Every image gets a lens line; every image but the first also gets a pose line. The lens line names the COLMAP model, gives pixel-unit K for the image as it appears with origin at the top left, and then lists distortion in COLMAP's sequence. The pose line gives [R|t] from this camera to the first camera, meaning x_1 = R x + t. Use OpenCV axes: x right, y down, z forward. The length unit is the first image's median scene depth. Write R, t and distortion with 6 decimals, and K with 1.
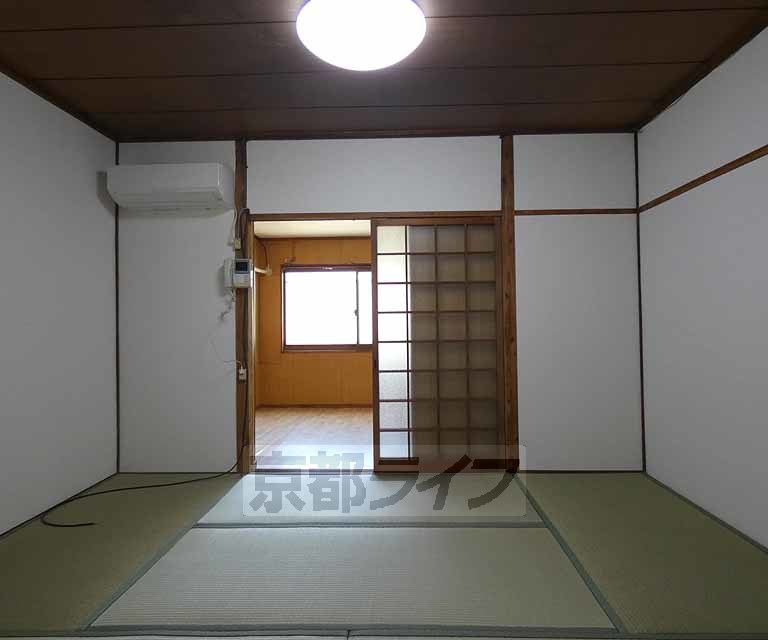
lens RADIAL K [[507.1, 0, 384.0], [0, 507.1, 320.0], [0, 0, 1]] dist [0.003384, -0.002662]
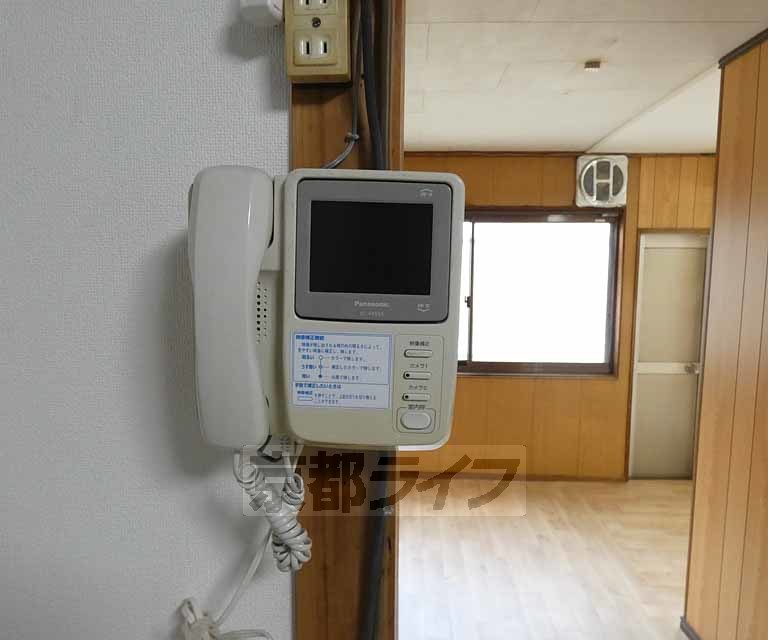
lens RADIAL K [[507.1, 0, 384.0], [0, 507.1, 320.0], [0, 0, 1]] dist [0.003384, -0.002662]
pose [[0.999744, 0.018344, 0.013218, -0.275582], [-0.019747, 0.993143, 0.115228, -0.101521], [-0.011013, -0.115460, 0.993251, 0.888559]]
